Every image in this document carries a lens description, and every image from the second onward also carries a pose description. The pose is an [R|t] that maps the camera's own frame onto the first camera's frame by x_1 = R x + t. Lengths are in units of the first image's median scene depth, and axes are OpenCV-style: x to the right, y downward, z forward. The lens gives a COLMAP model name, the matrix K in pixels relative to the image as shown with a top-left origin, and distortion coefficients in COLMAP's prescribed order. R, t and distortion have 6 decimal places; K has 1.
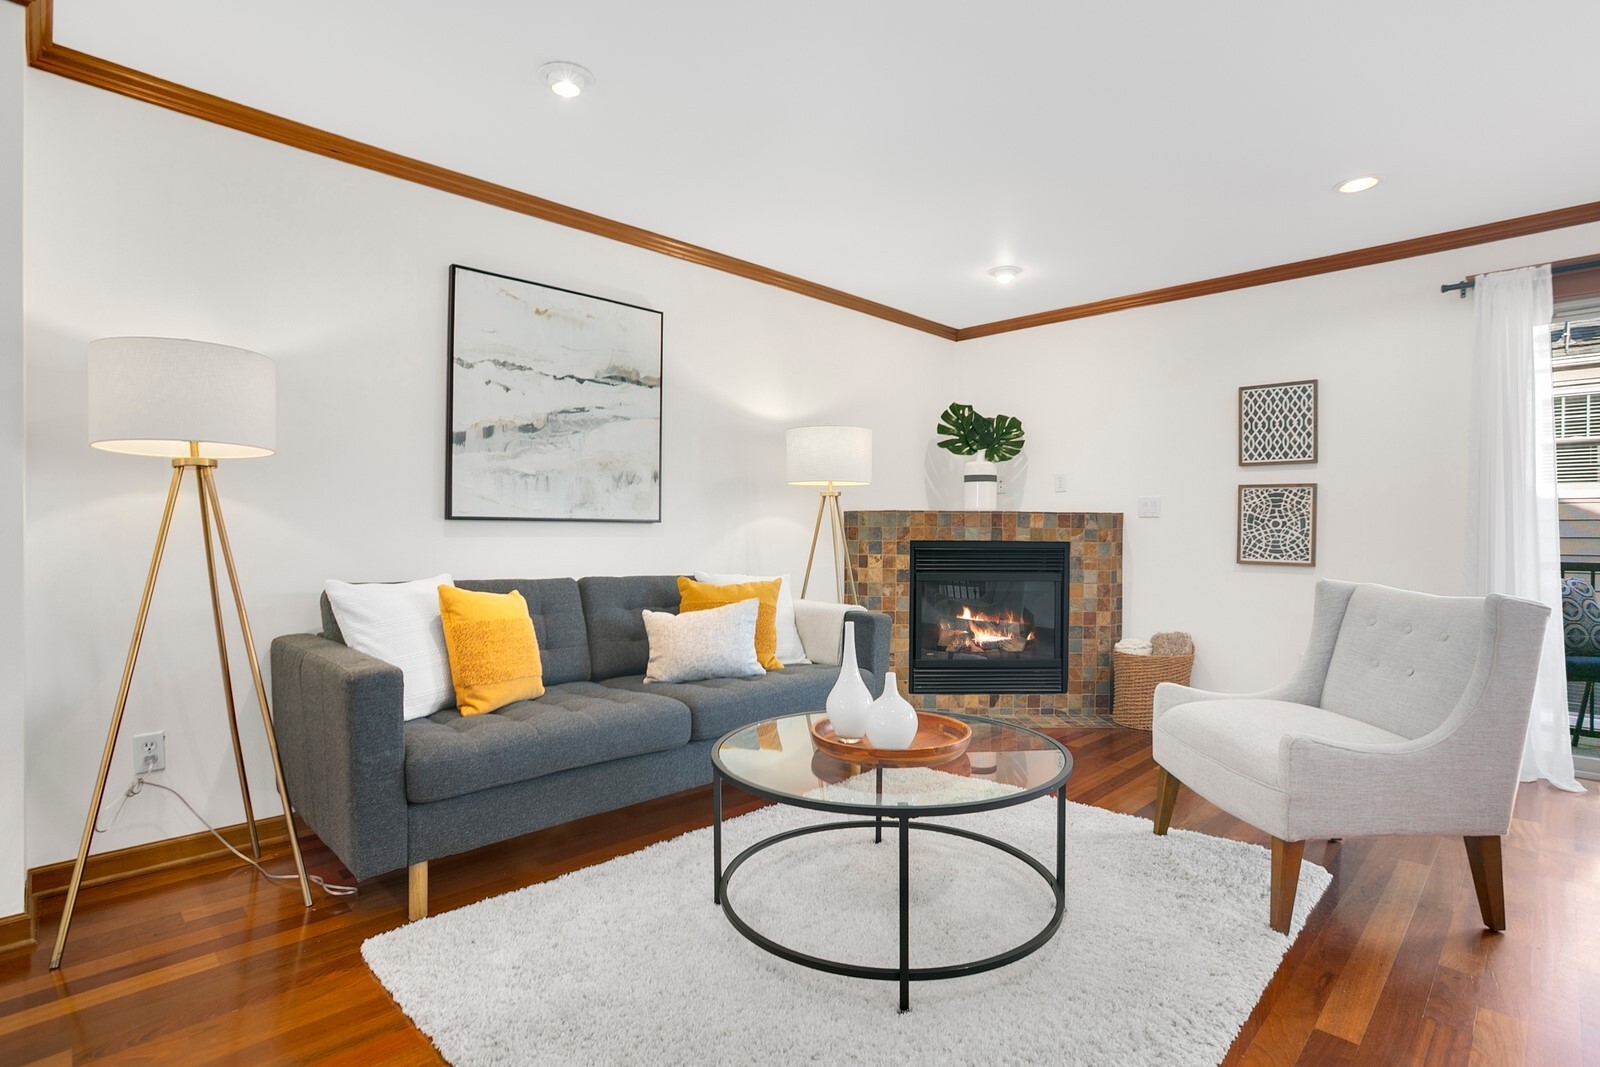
lens RADIAL K [[782.6, 0, 799.8], [0, 782.6, 535.8], [0, 0, 1]] dist [-0.021838, 0.014423]
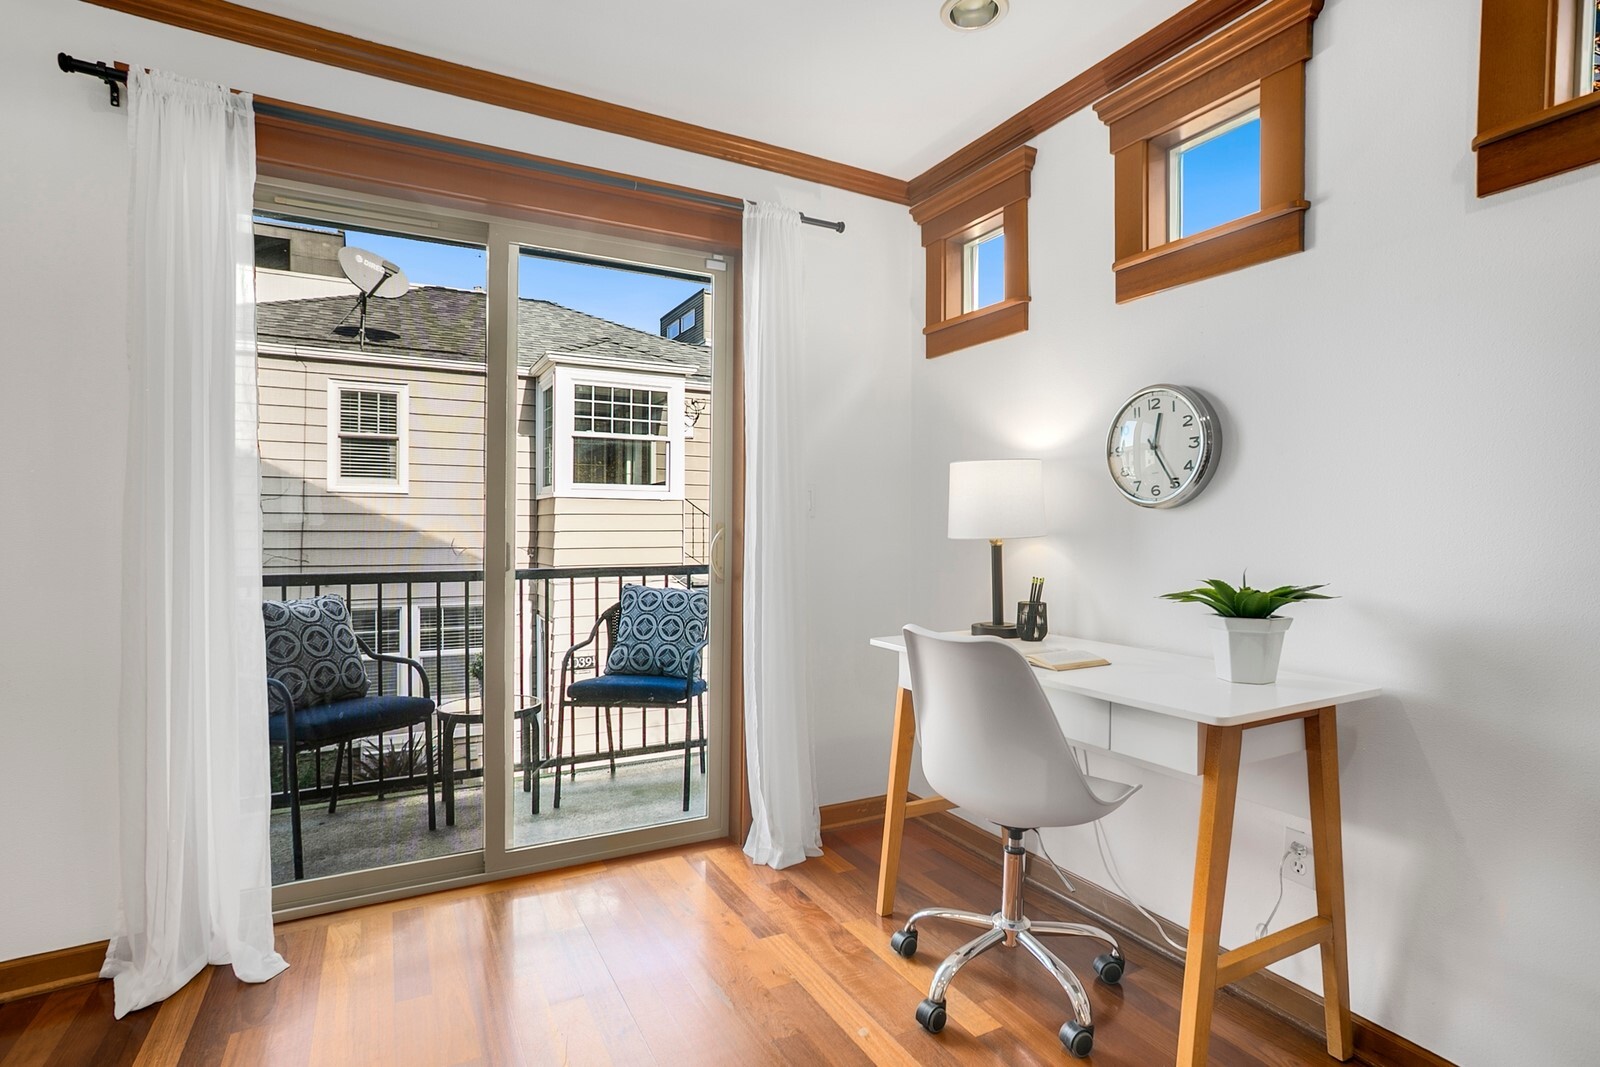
lens RADIAL K [[782.6, 0, 798.6], [0, 782.6, 534.0], [0, 0, 1]] dist [-0.021838, 0.014423]
pose [[0.299283, -0.014189, 0.954059, 0.426729], [0.001740, 0.999896, 0.014325, -0.016452], [-0.954163, -0.002627, 0.299277, 0.346301]]
